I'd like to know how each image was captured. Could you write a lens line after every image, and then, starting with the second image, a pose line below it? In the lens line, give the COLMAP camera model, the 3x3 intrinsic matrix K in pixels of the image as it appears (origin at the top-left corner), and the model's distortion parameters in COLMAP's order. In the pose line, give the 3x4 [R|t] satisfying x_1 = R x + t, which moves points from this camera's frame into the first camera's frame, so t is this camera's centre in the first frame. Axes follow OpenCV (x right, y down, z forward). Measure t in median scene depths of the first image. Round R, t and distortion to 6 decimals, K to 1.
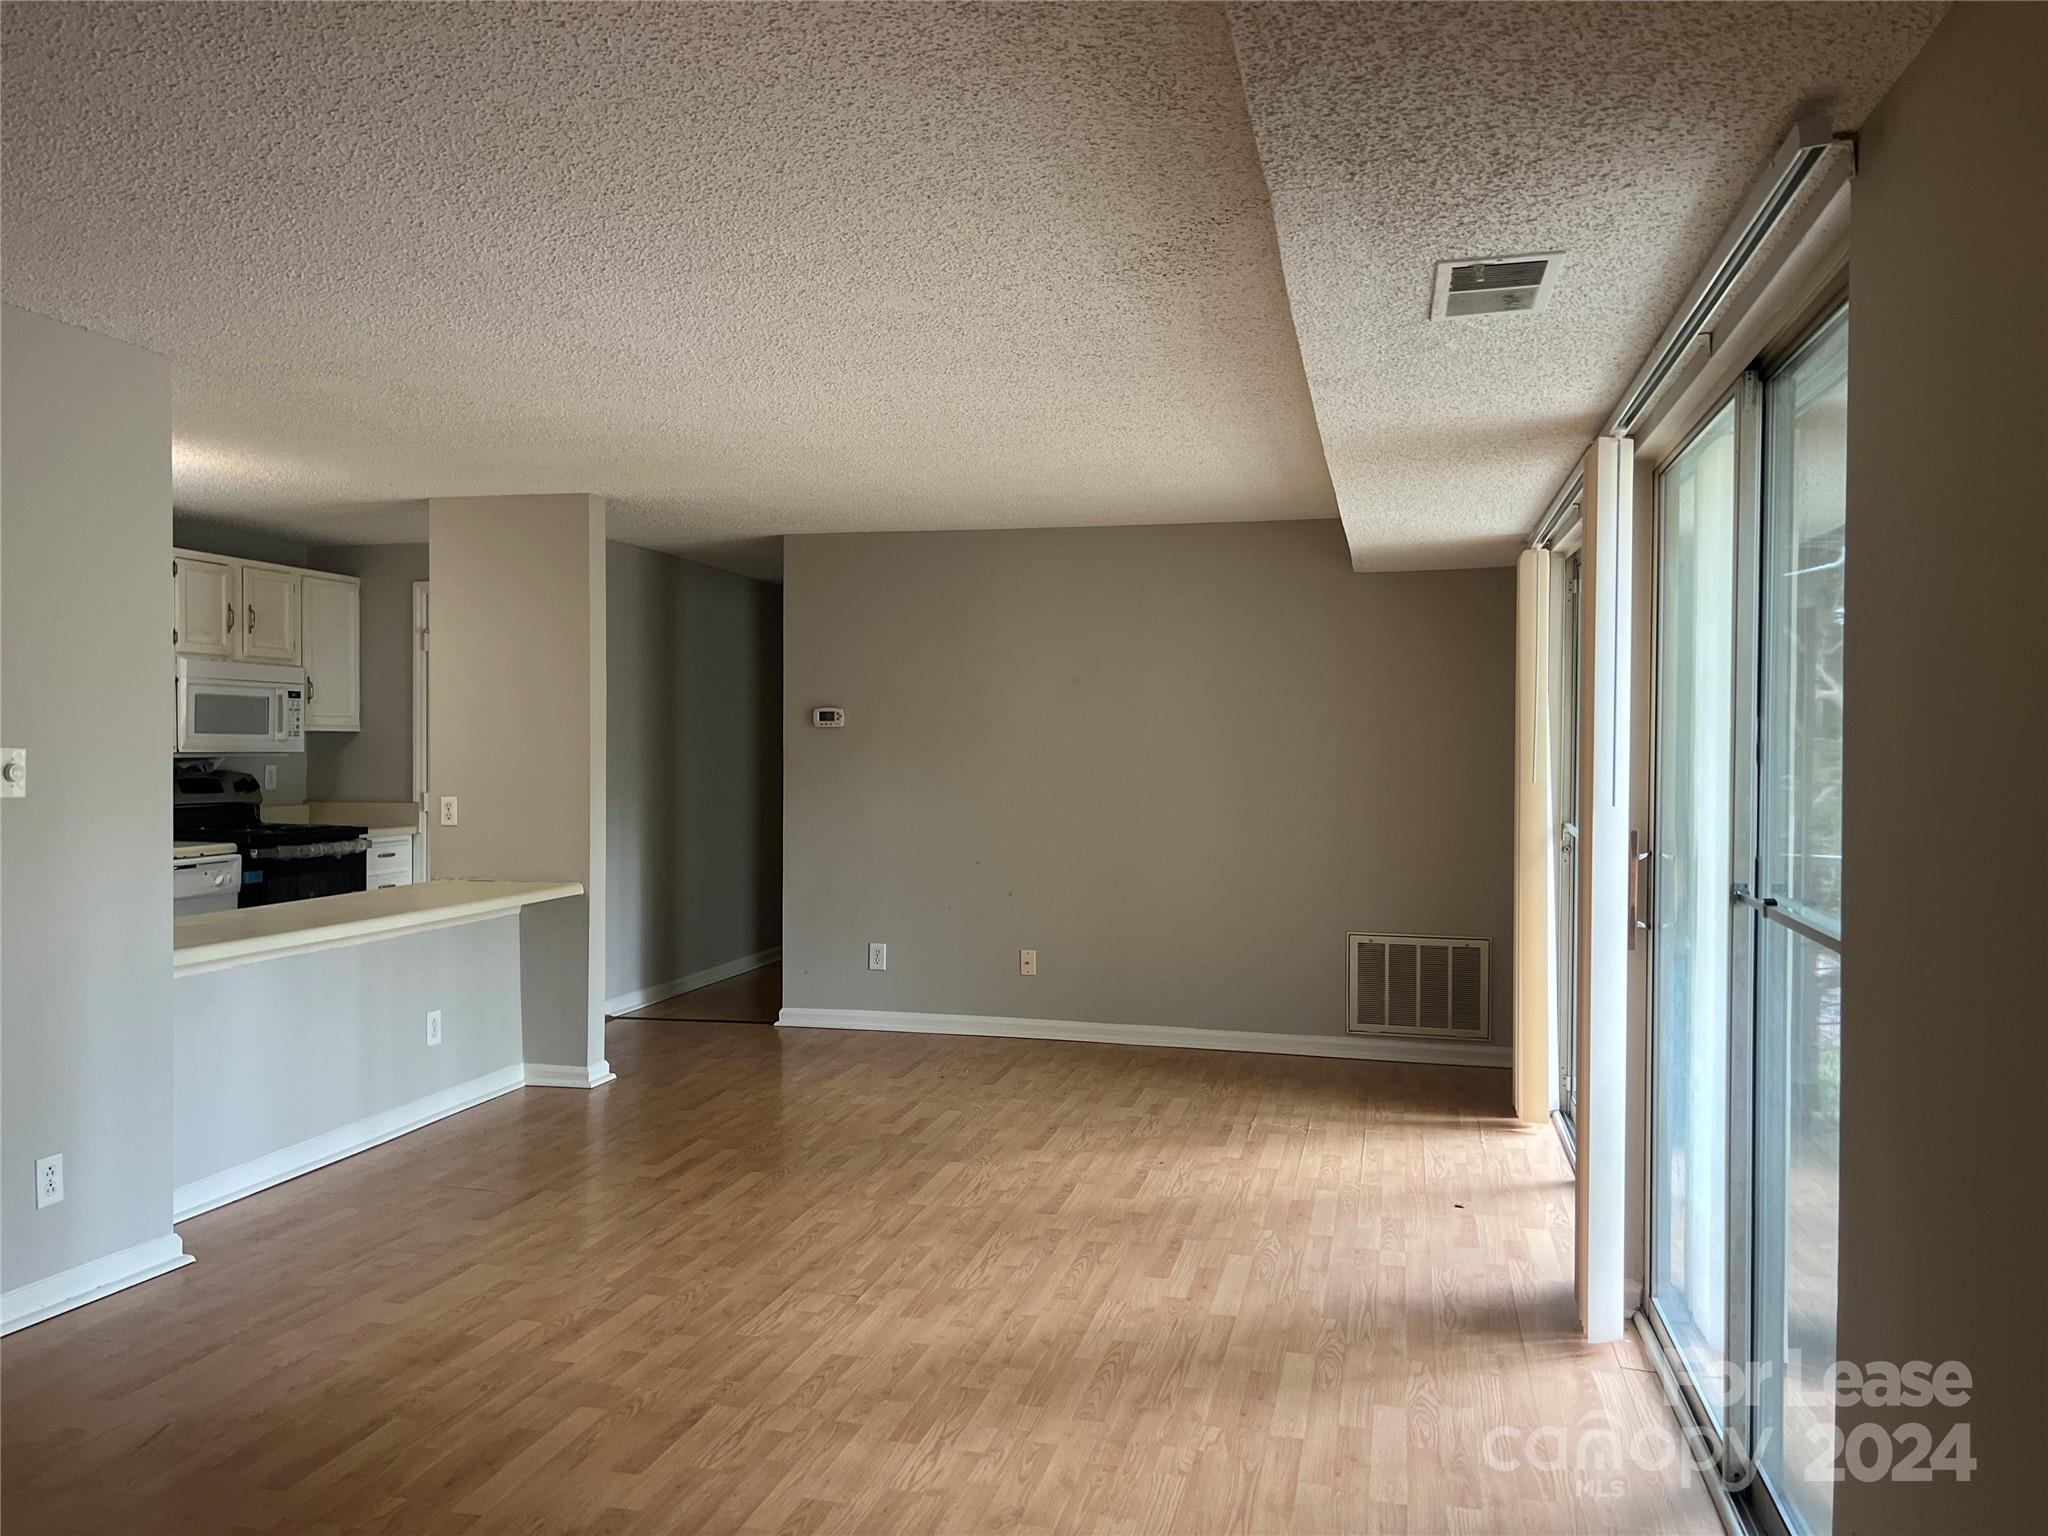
lens RADIAL K [[1541.6, 0, 1020.6], [0, 1541.6, 767.7], [0, 0, 1]] dist [0.002760, 0.000860]
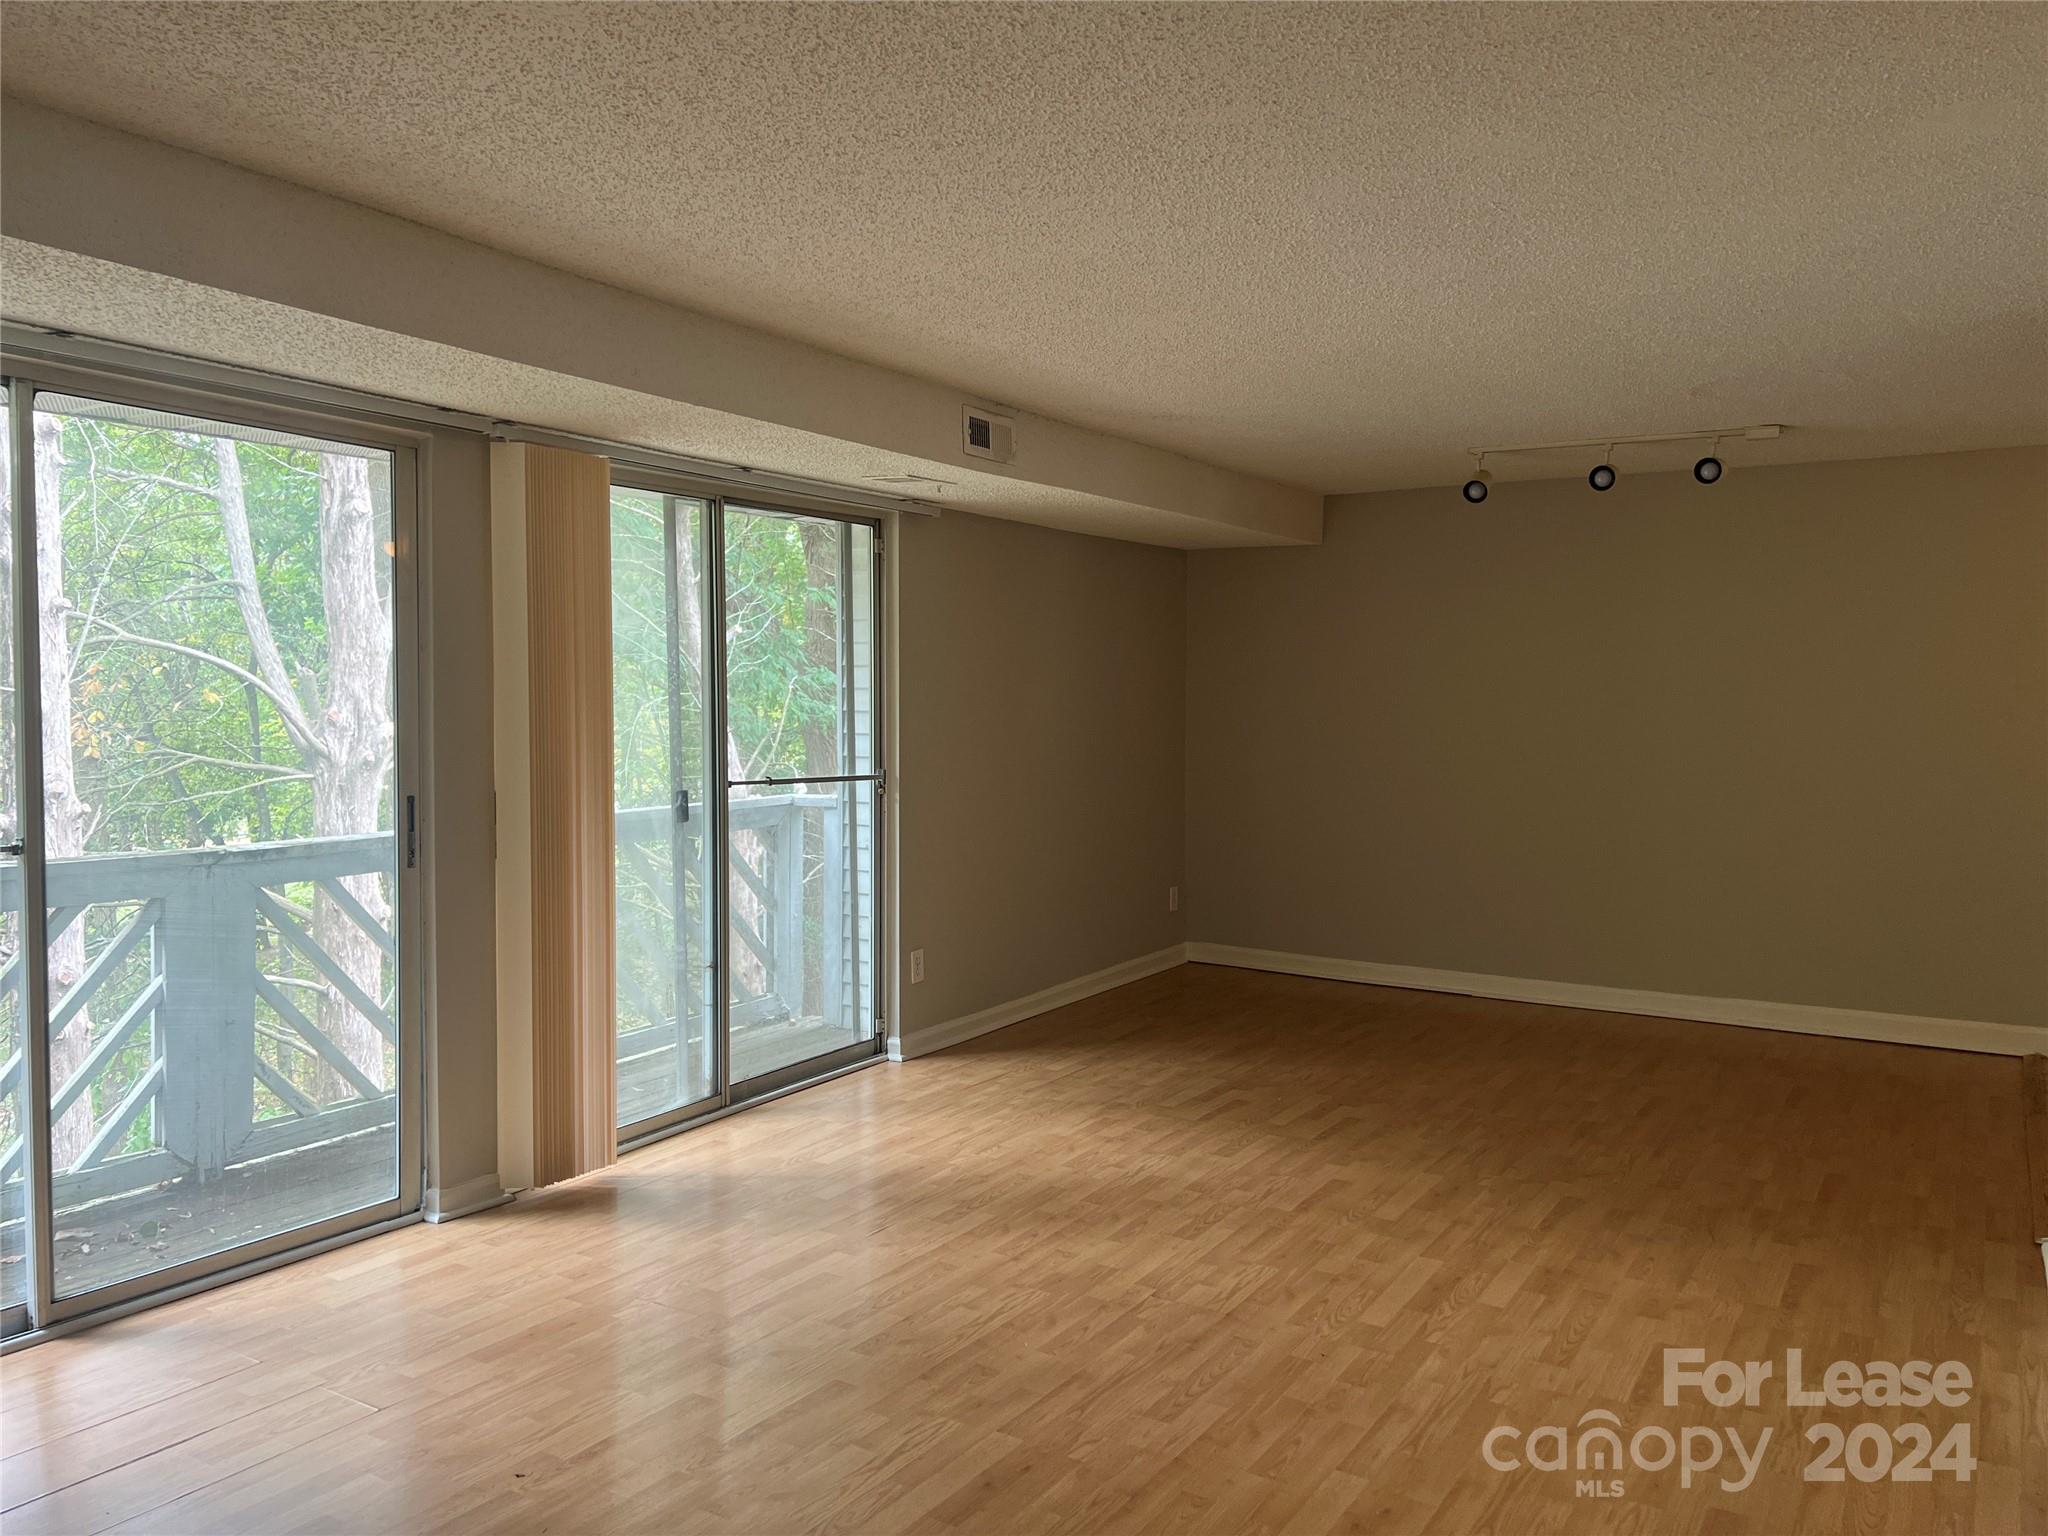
lens RADIAL K [[1541.6, 0, 1023.9], [0, 1541.6, 767.2], [0, 0, 1]] dist [0.002760, 0.000860]
pose [[-0.950622, -0.024289, 0.309398, -0.333716], [-0.005514, 0.998097, 0.061413, -0.037542], [-0.310301, 0.056675, -0.948947, 2.017192]]
